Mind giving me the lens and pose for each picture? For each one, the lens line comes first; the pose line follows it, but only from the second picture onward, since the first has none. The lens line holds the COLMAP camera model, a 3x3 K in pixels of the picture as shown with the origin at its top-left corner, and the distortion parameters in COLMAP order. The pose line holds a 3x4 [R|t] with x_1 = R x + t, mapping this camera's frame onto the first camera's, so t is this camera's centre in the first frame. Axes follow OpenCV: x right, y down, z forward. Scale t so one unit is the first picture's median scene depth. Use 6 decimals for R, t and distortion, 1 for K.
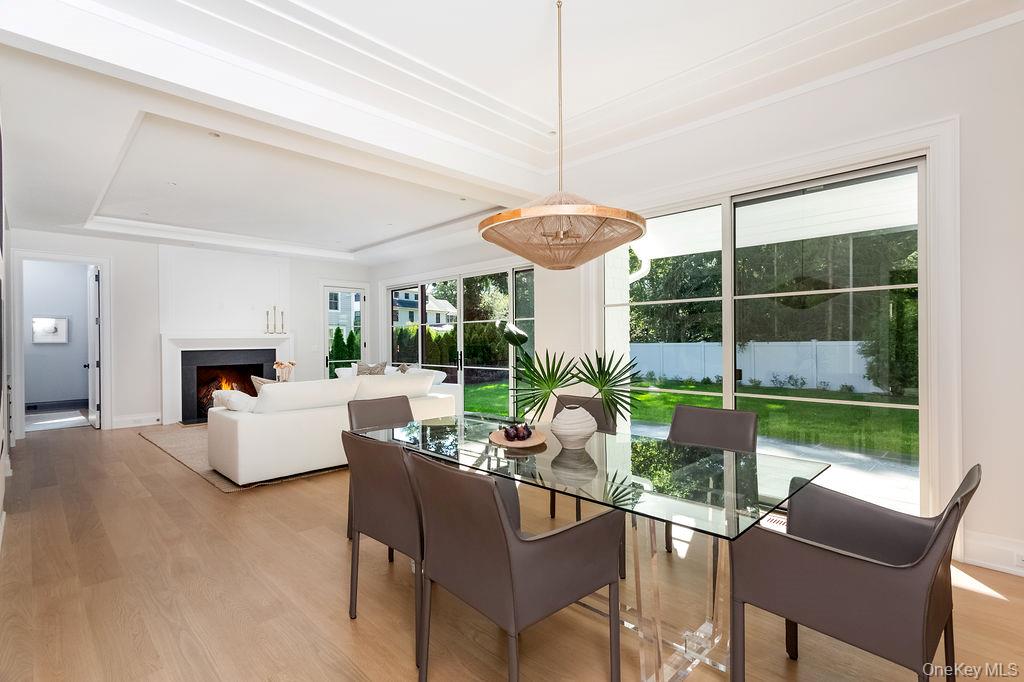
lens RADIAL K [[479.1, 0, 512.0], [0, 479.1, 341.0], [0, 0, 1]] dist [0.000849, 0.000229]
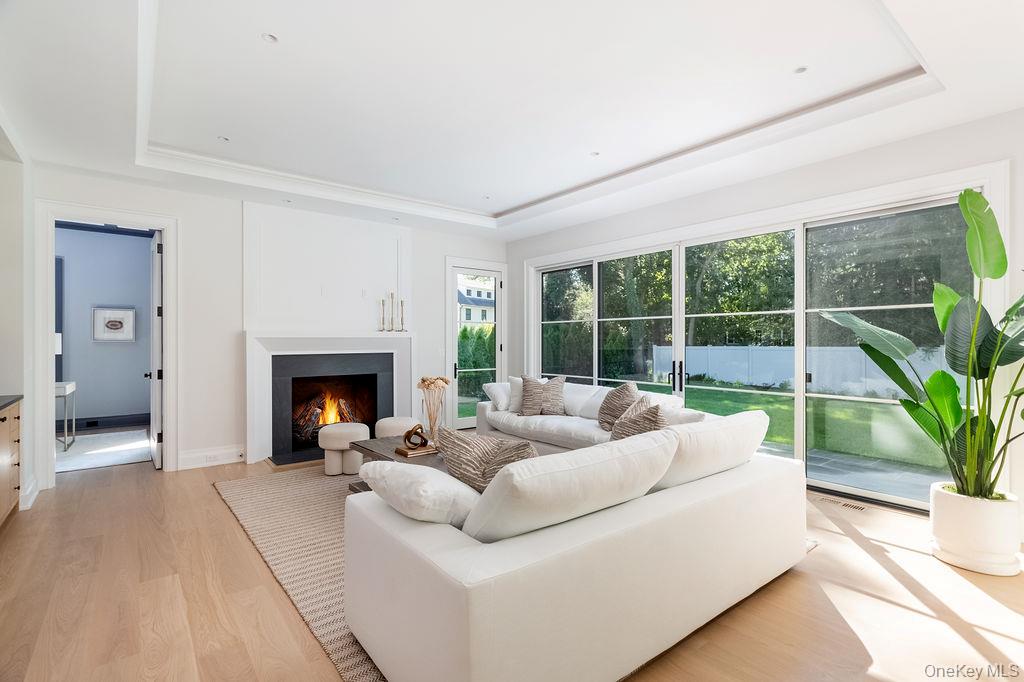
lens RADIAL K [[479.1, 0, 512.0], [0, 479.1, 341.0], [0, 0, 1]] dist [0.000849, 0.000229]
pose [[0.992563, 0.009286, -0.121377, -0.237770], [-0.009247, 0.999957, 0.000888, -0.003679], [0.121380, 0.000241, 0.992606, 0.321787]]
